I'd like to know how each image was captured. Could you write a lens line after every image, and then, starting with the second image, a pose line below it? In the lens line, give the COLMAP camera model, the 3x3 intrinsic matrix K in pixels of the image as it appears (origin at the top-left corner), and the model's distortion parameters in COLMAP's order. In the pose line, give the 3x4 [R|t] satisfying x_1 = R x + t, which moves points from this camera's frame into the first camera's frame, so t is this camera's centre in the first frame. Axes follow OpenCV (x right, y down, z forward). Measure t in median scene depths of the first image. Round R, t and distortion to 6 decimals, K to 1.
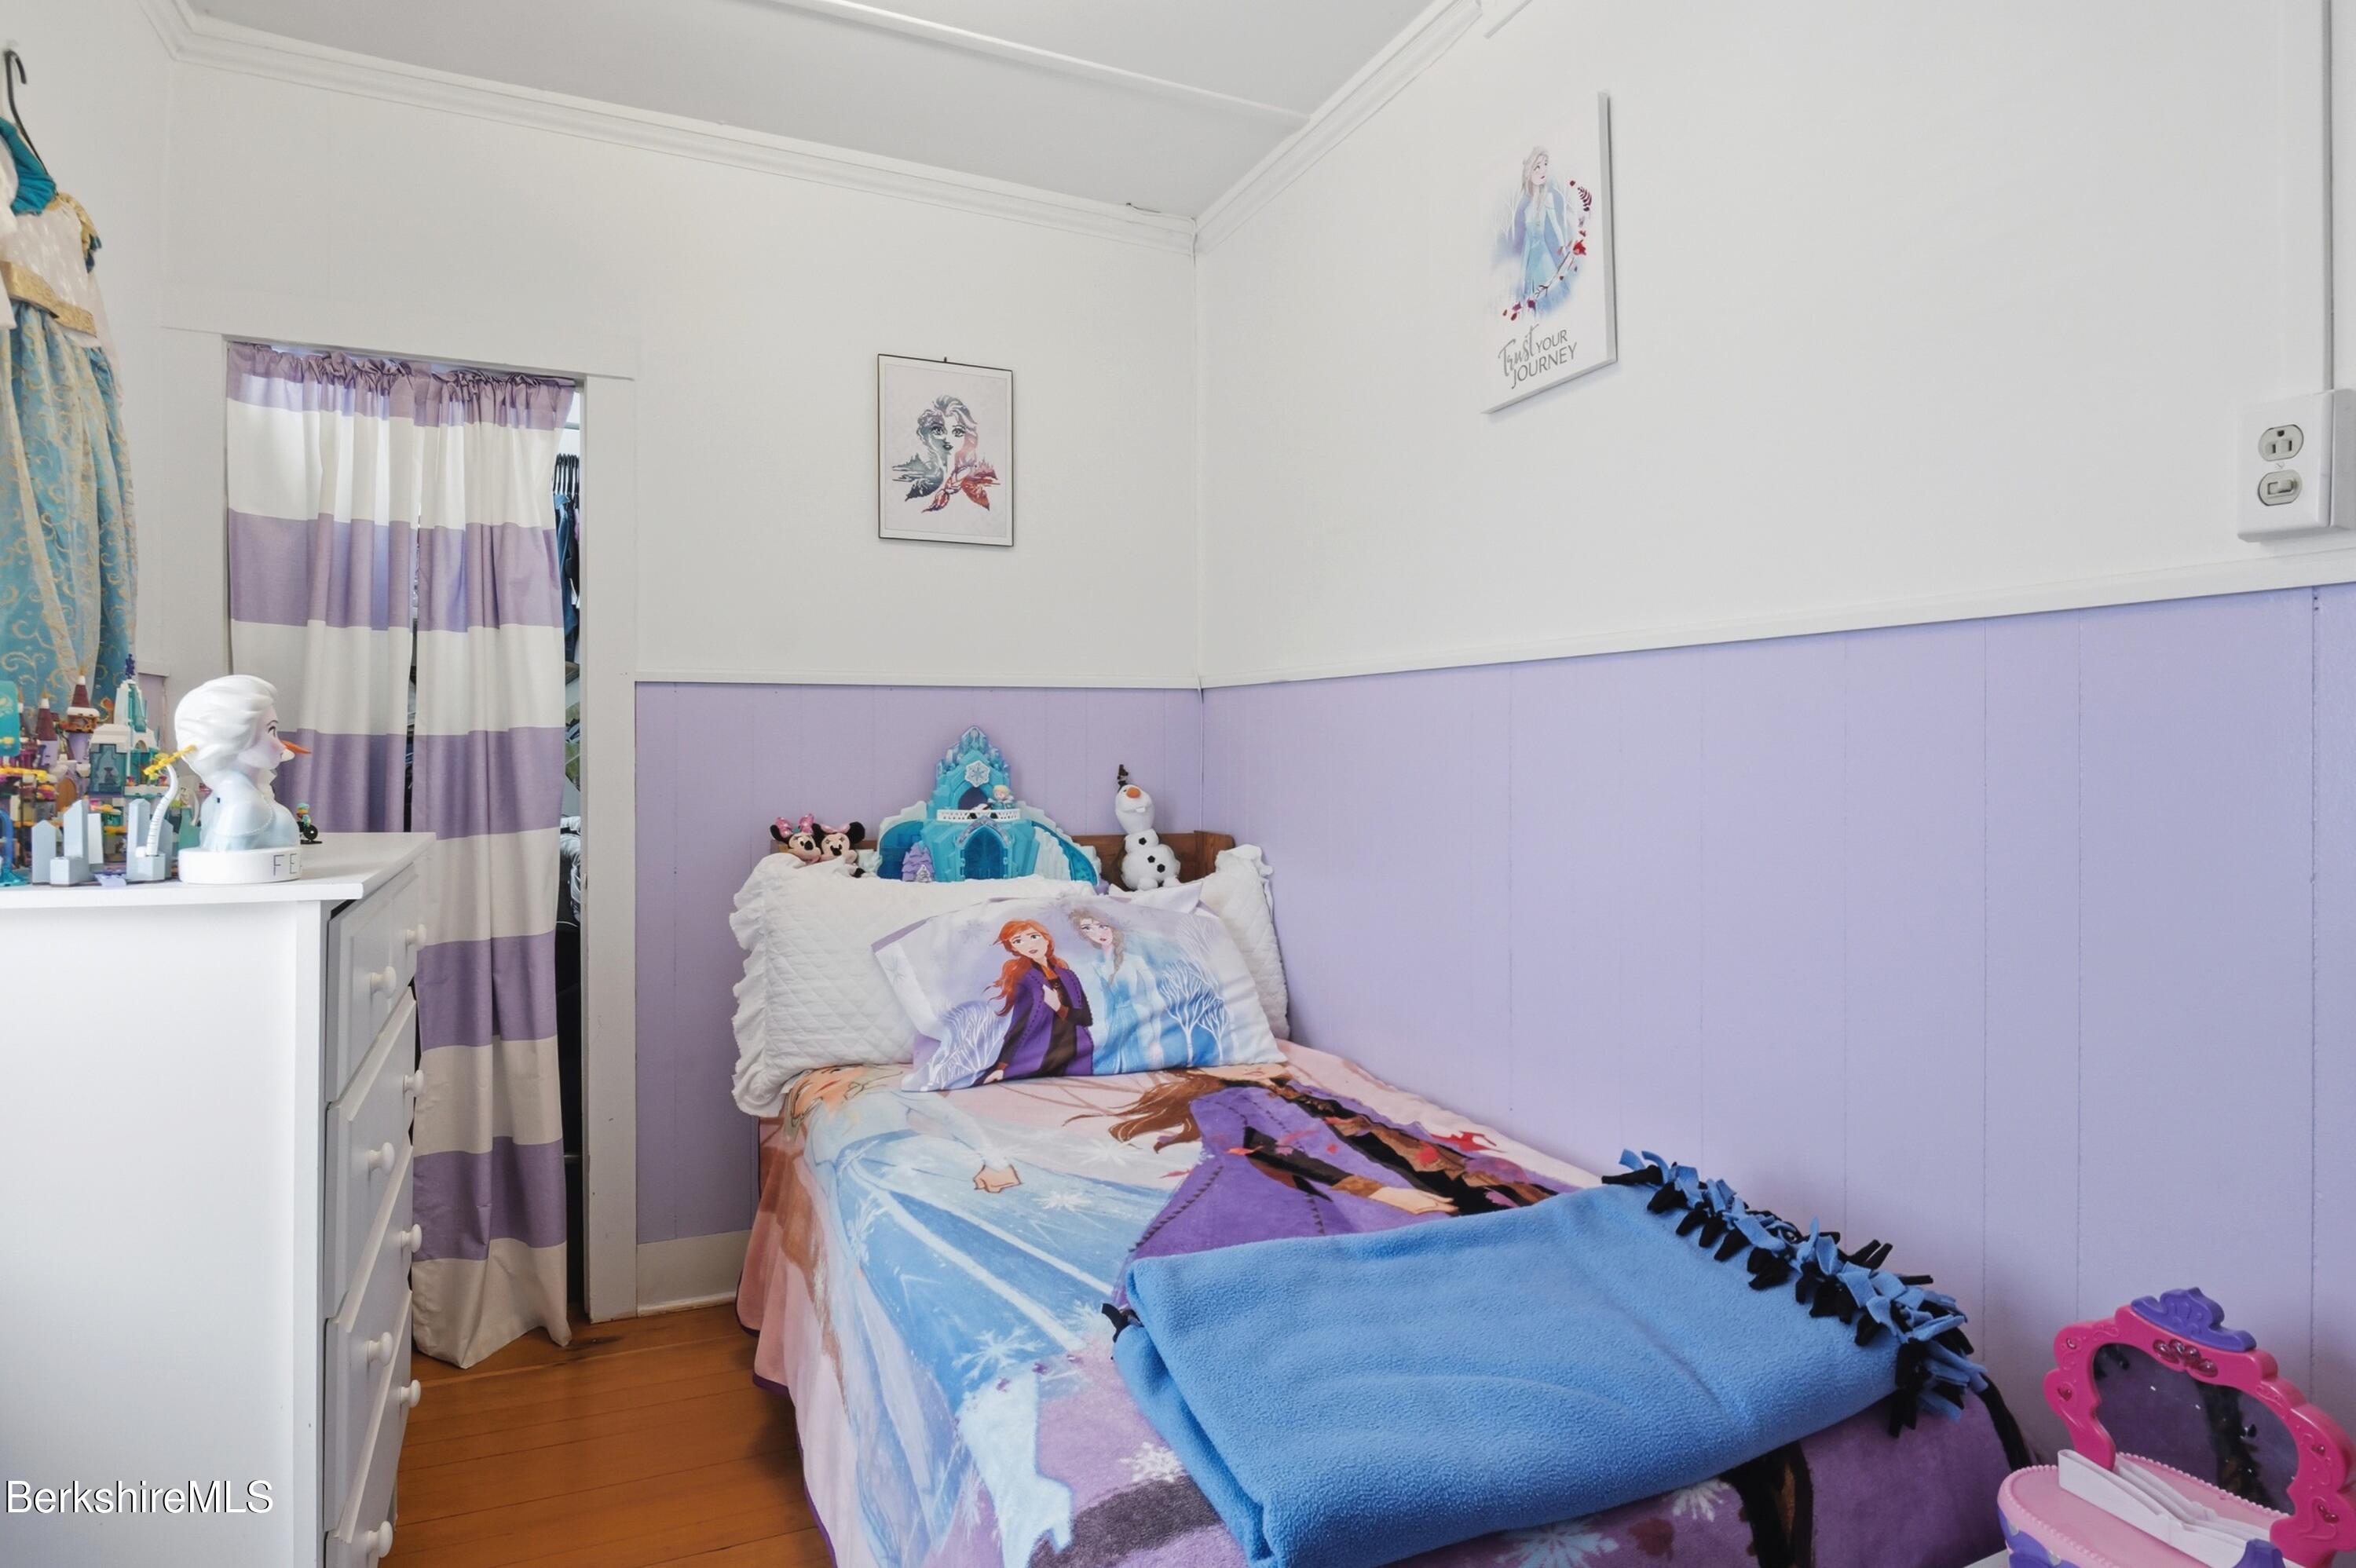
lens RADIAL K [[1274.9, 0, 1180.3], [0, 1274.9, 752.9], [0, 0, 1]] dist [-0.000221, -0.000294]
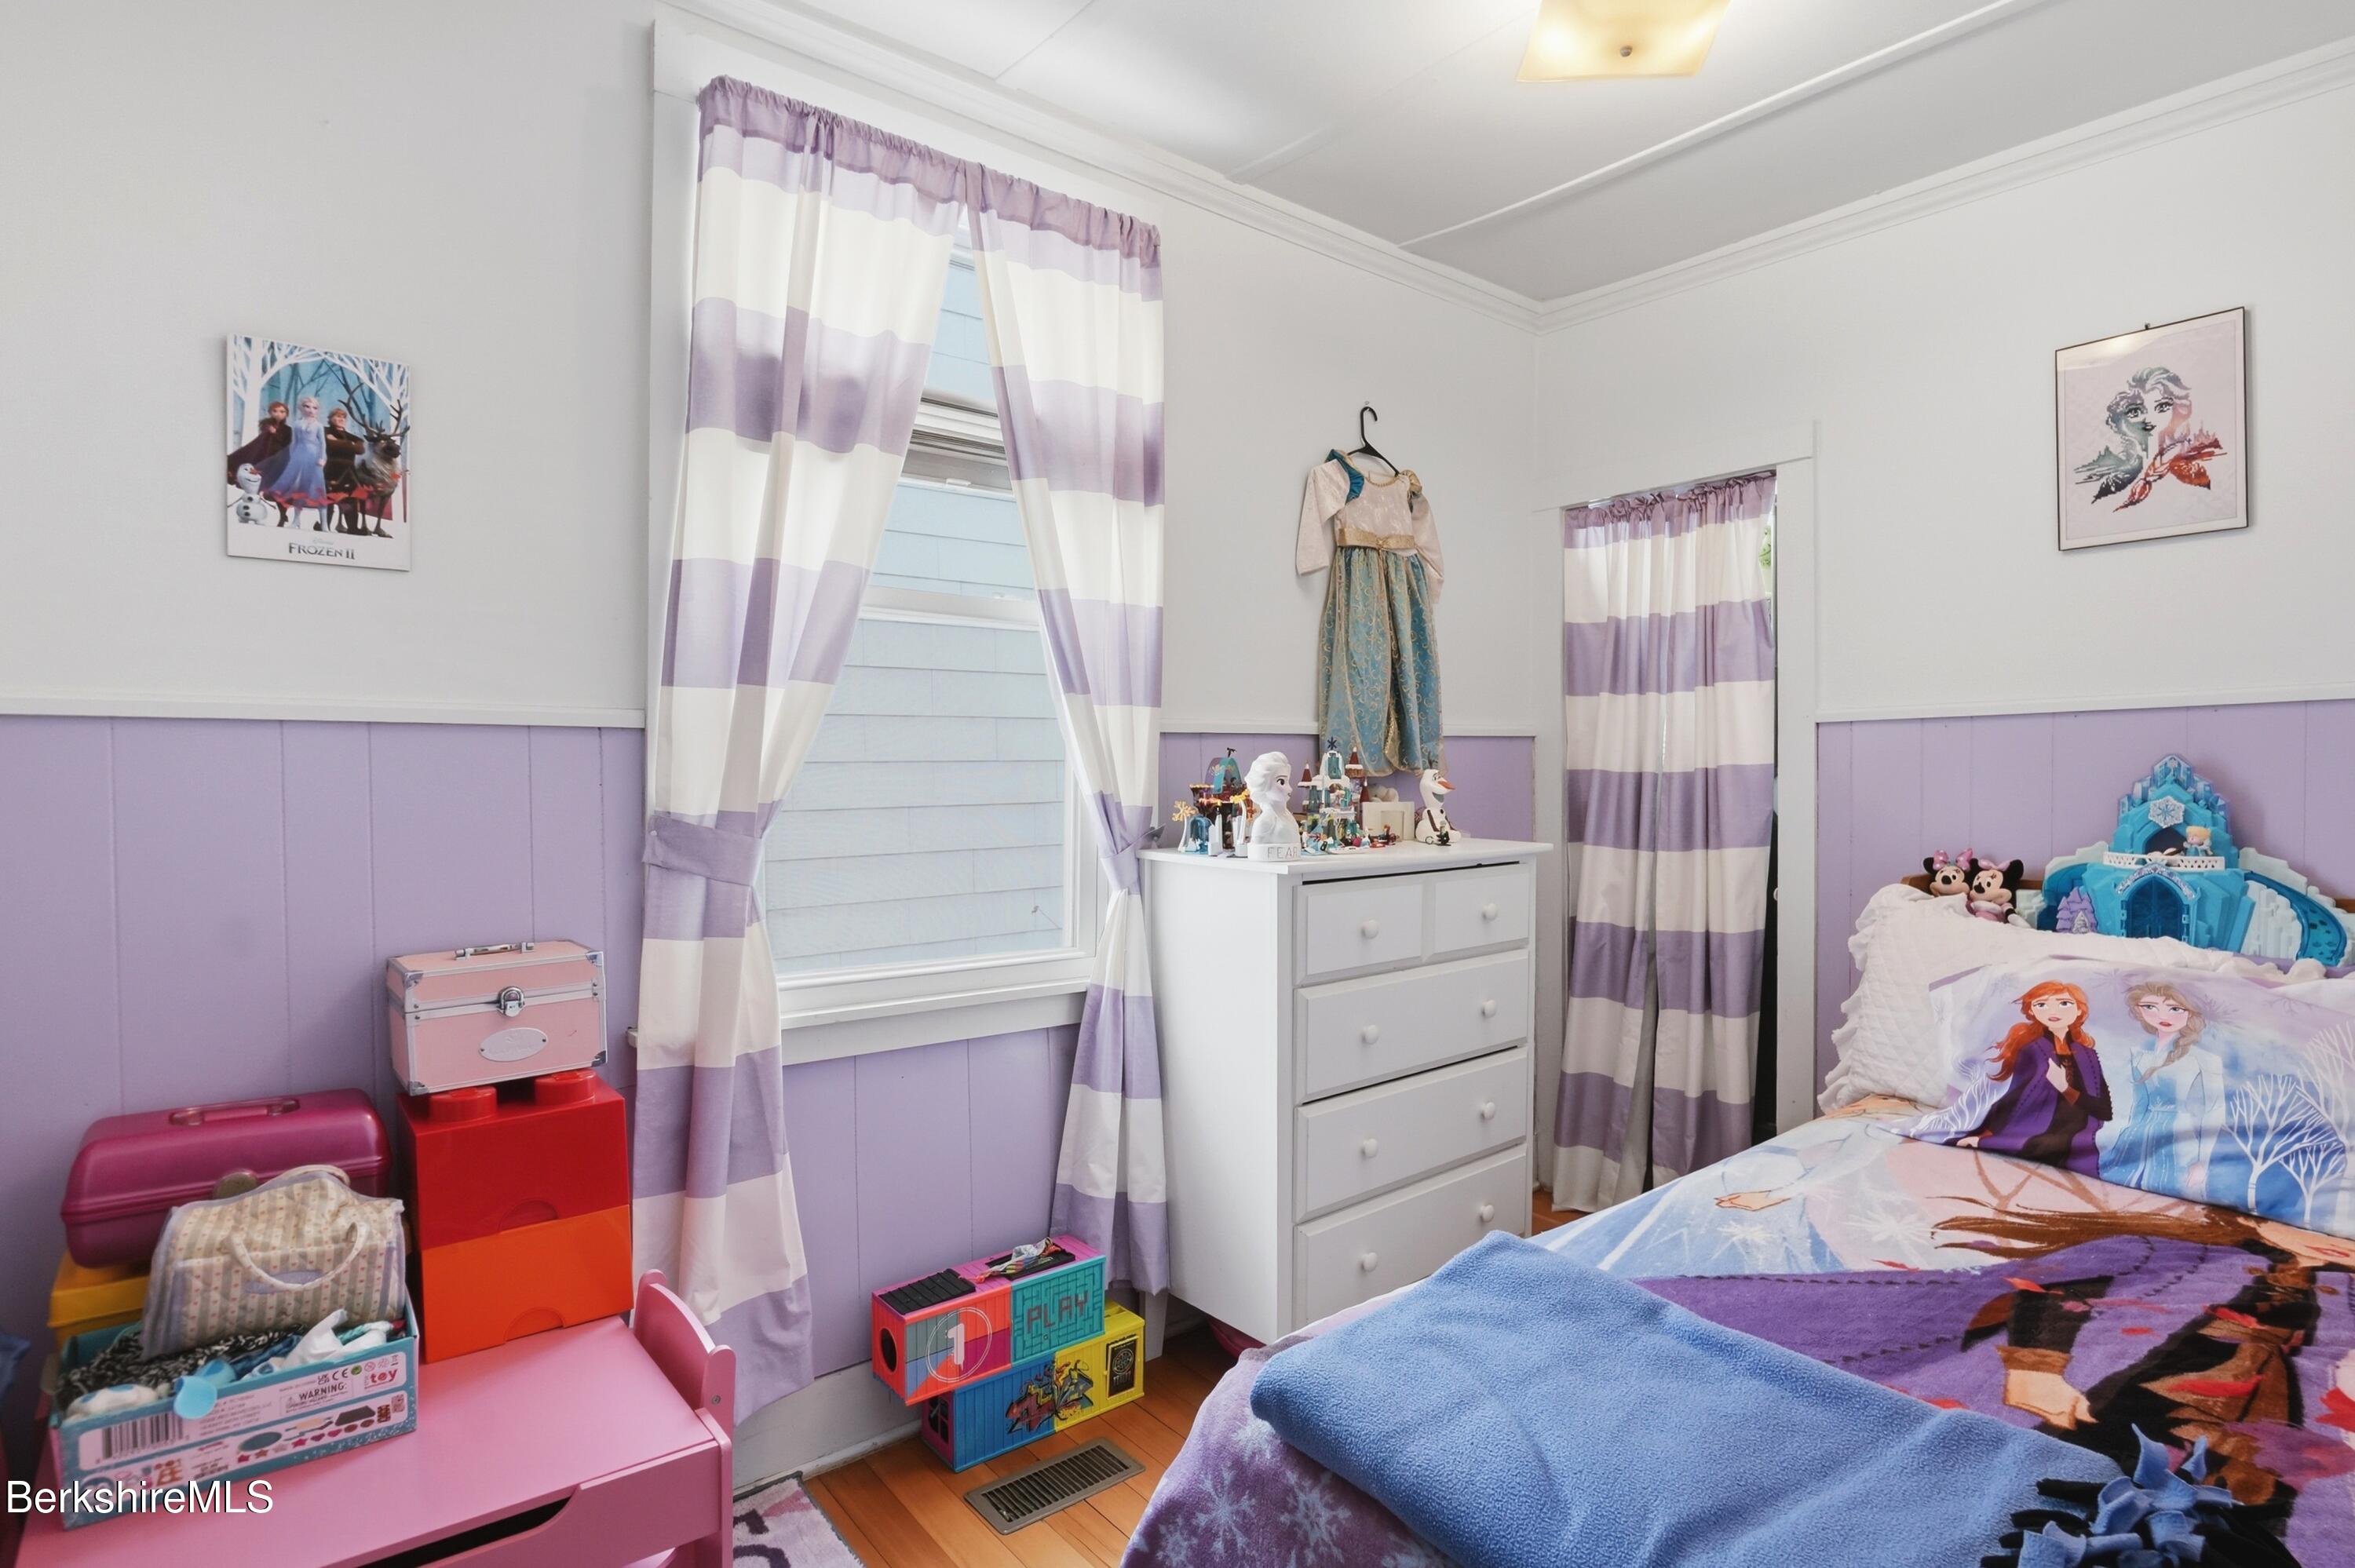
lens RADIAL K [[1190.1, 0, 1251.7], [0, 1190.1, 774.5], [0, 0, 1]] dist [-0.003929, -0.000536]
pose [[0.296412, -0.001502, -0.955059, 0.481431], [0.005344, 0.999986, 0.000086, -0.013762], [0.955045, -0.005129, 0.296416, 0.230681]]
